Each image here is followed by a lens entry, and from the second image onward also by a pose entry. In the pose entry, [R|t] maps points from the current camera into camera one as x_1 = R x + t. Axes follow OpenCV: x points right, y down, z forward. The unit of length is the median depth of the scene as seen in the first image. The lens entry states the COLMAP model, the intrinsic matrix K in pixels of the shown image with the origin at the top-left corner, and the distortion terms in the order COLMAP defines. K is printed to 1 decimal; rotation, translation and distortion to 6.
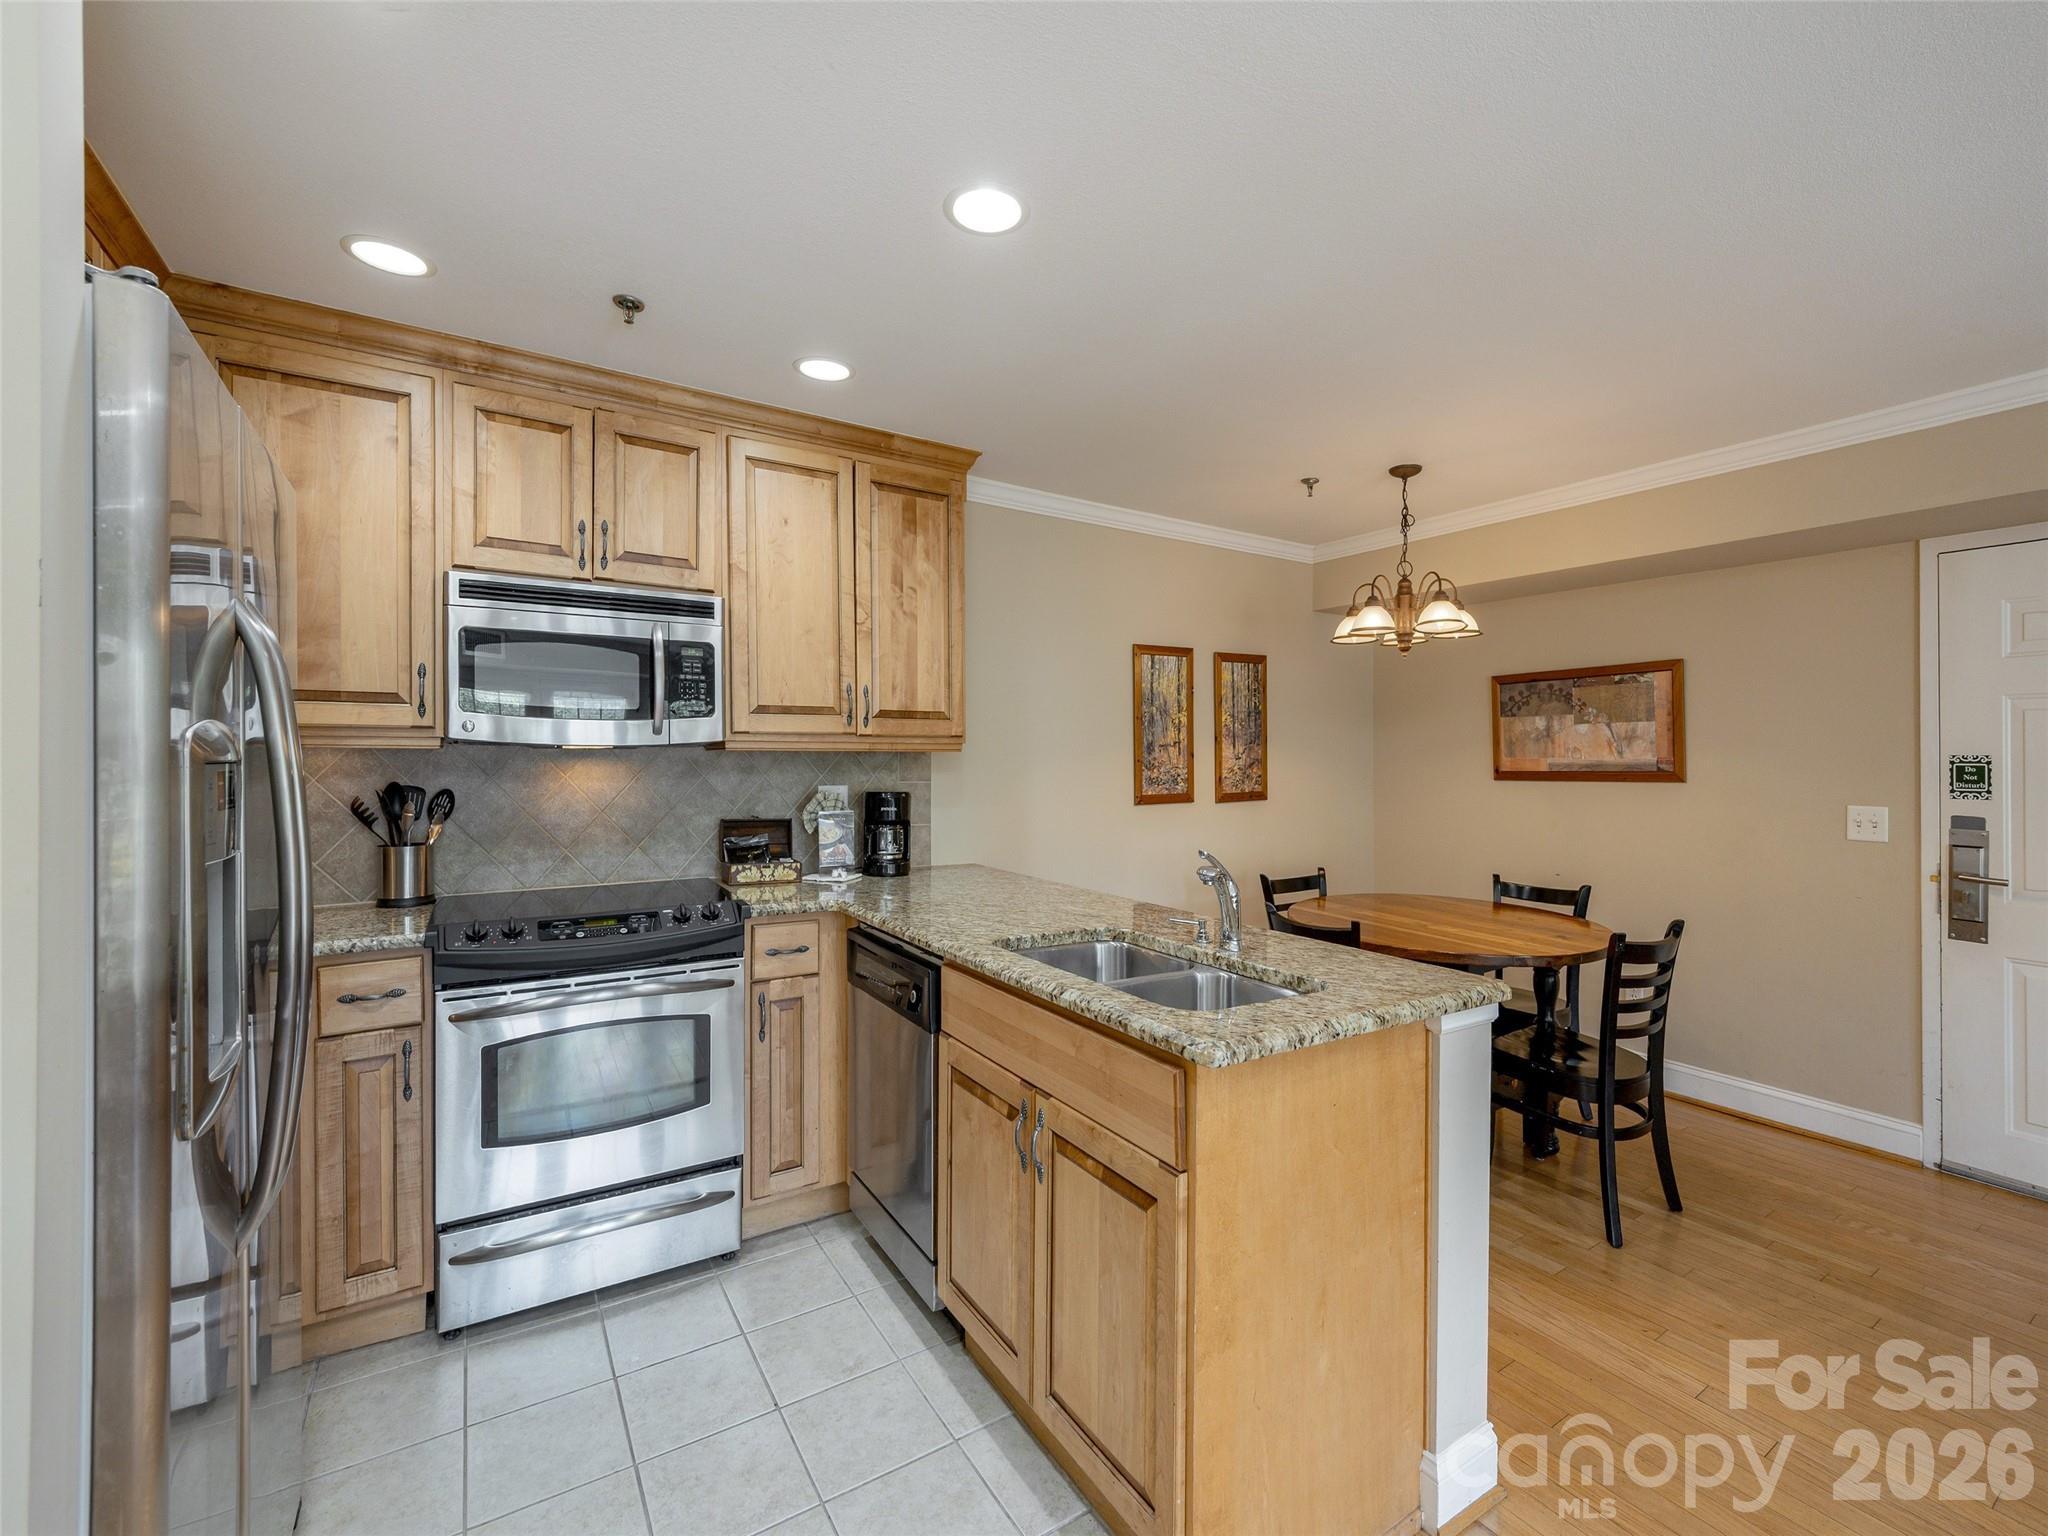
lens RADIAL K [[884.2, 0, 1125.9], [0, 884.2, 758.6], [0, 0, 1]] dist [-0.000043, -0.000210]
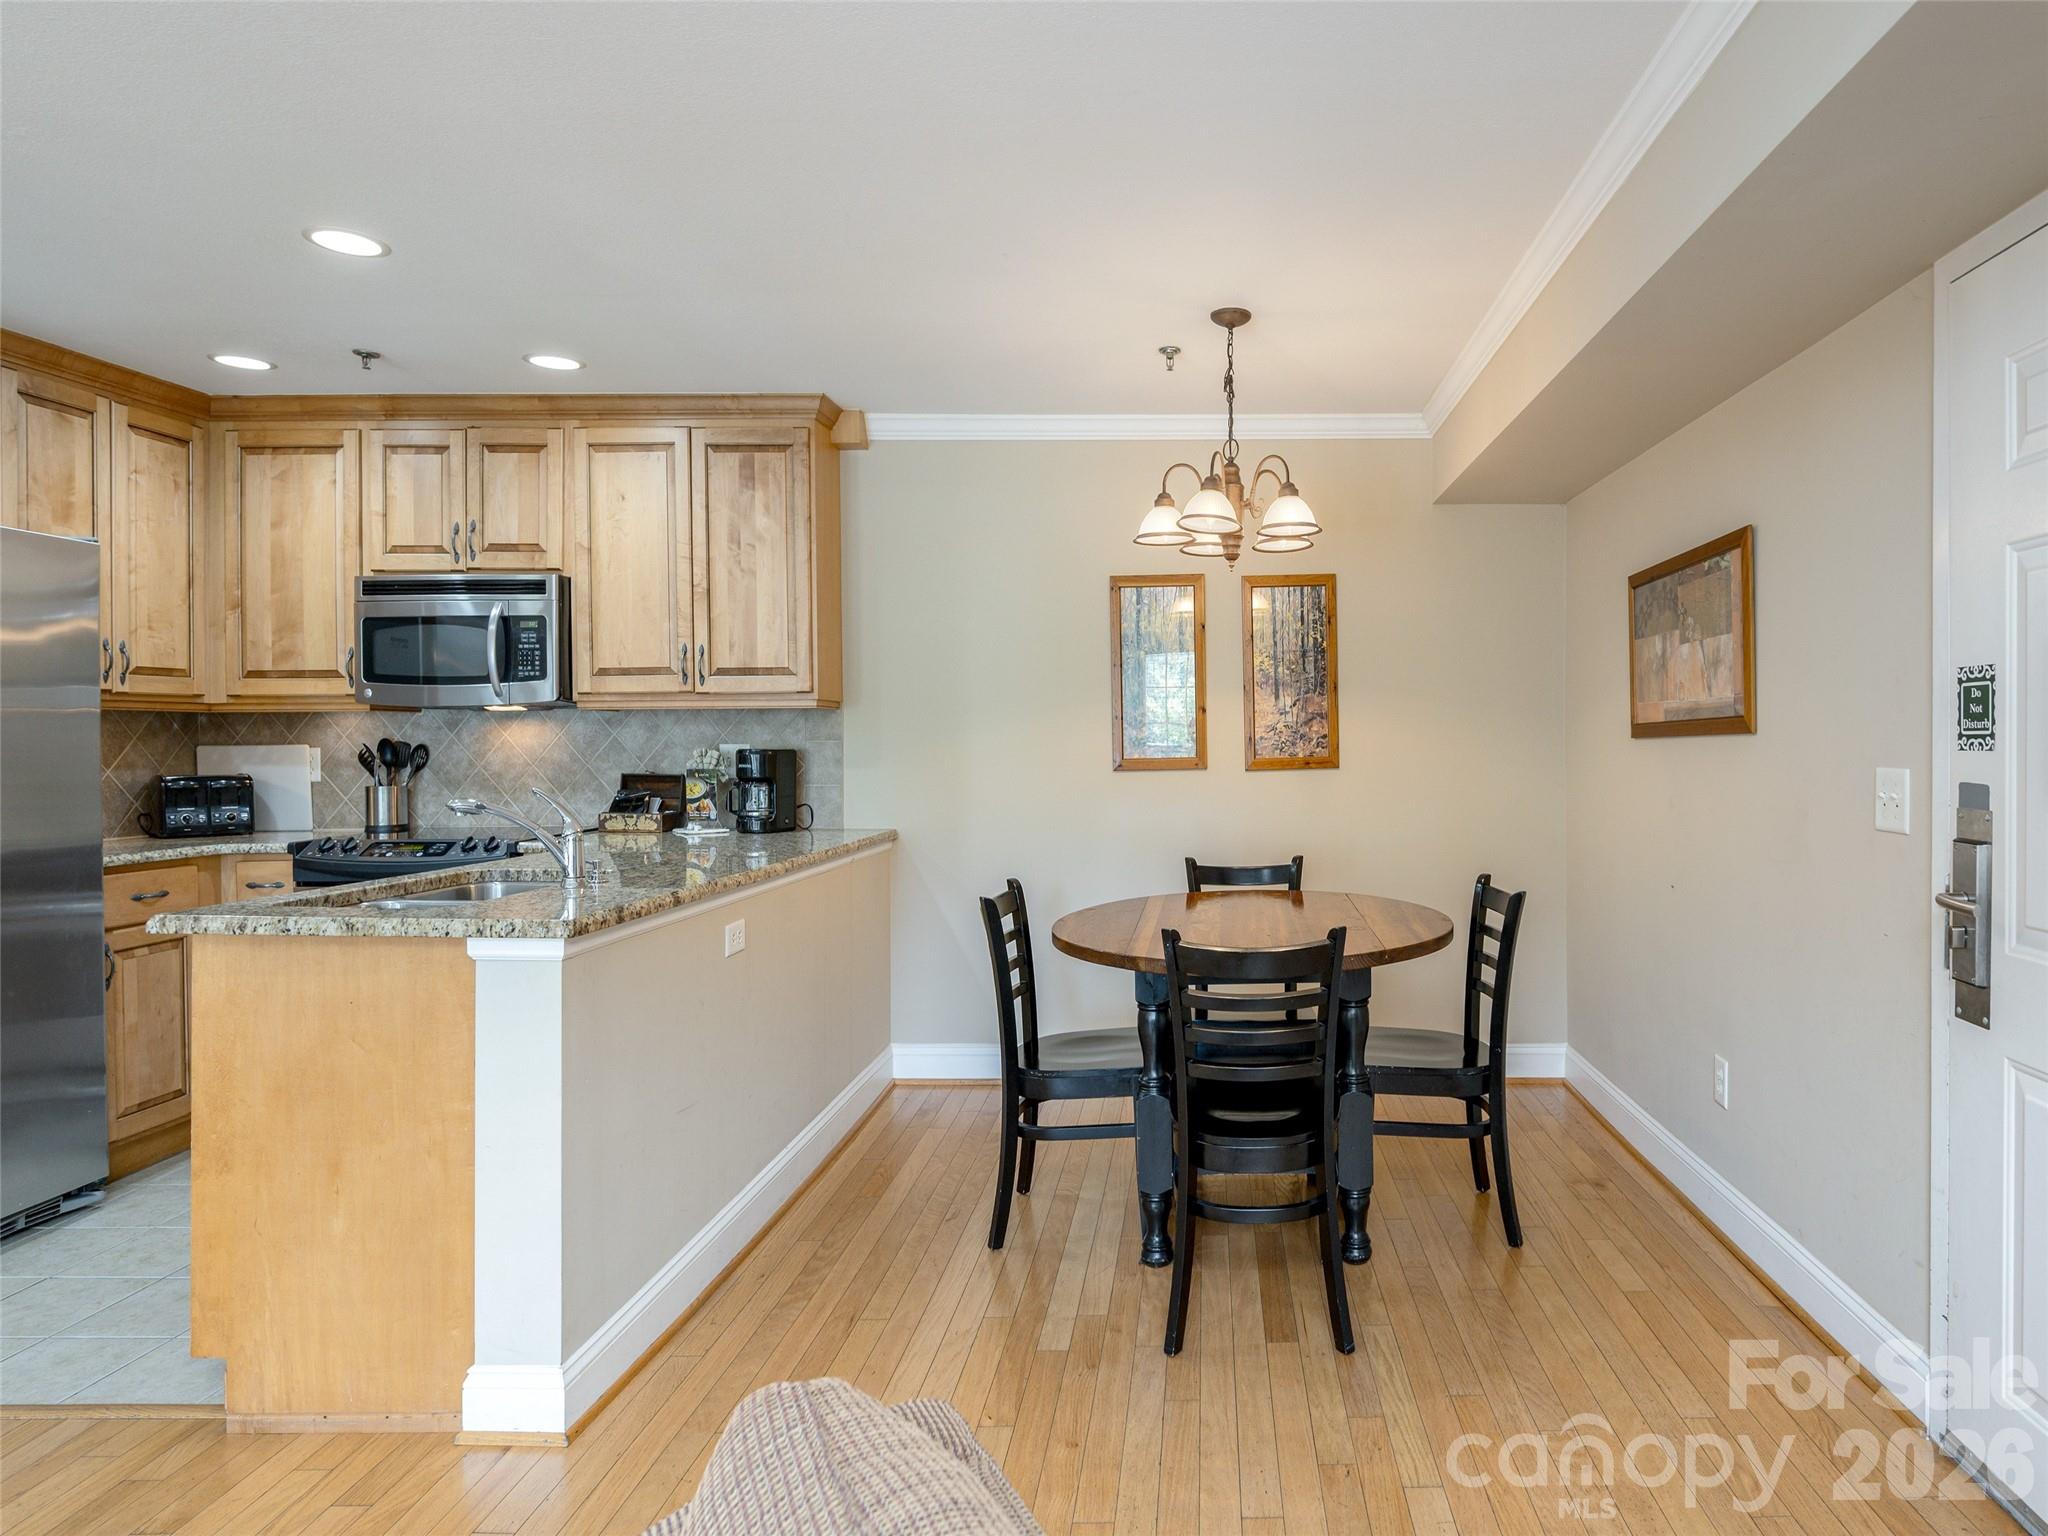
lens RADIAL K [[1244.9, 0, 1357.1], [0, 1244.9, 762.3], [0, 0, 1]] dist [0.001566, -0.007991]
pose [[0.838245, -0.001045, -0.545293, 1.107504], [0.010108, 0.999856, 0.013623, 0.041140], [0.545201, -0.016932, 0.838135, 0.193163]]
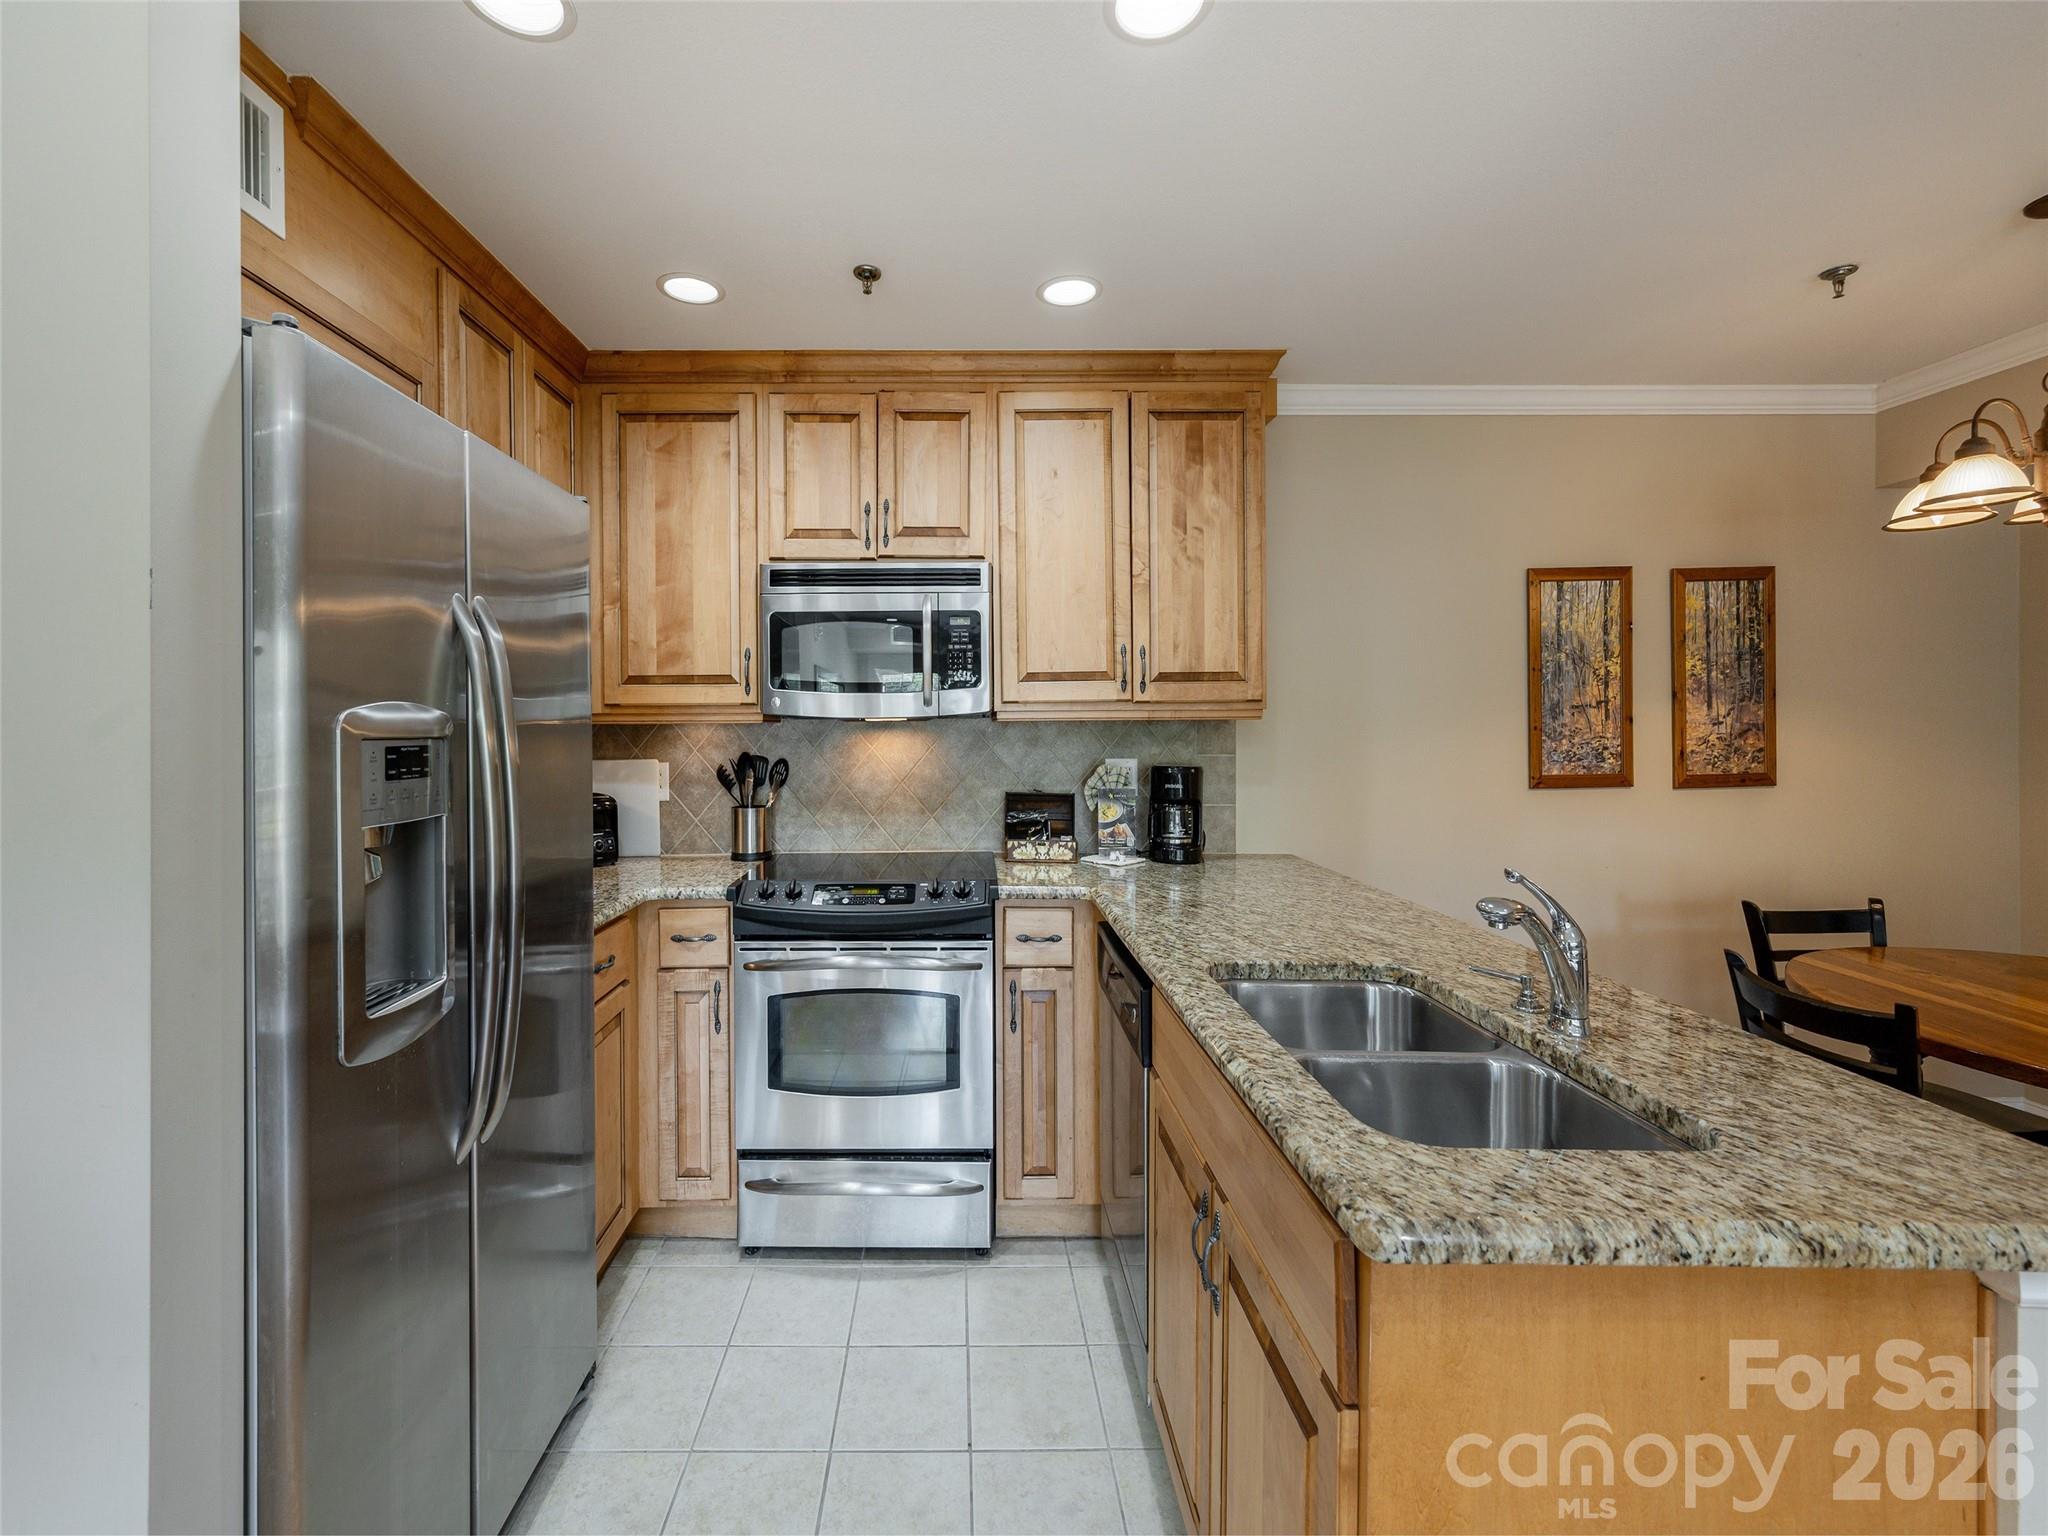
lens RADIAL K [[924.7, 0, 983.7], [0, 924.7, 738.5], [0, 0, 1]] dist [0.000929, 0.000008]
pose [[0.824302, -0.001454, -0.566149, 0.093987], [0.008556, 0.999915, 0.009889, -0.000528], [0.566086, -0.012995, 0.824244, 0.145656]]
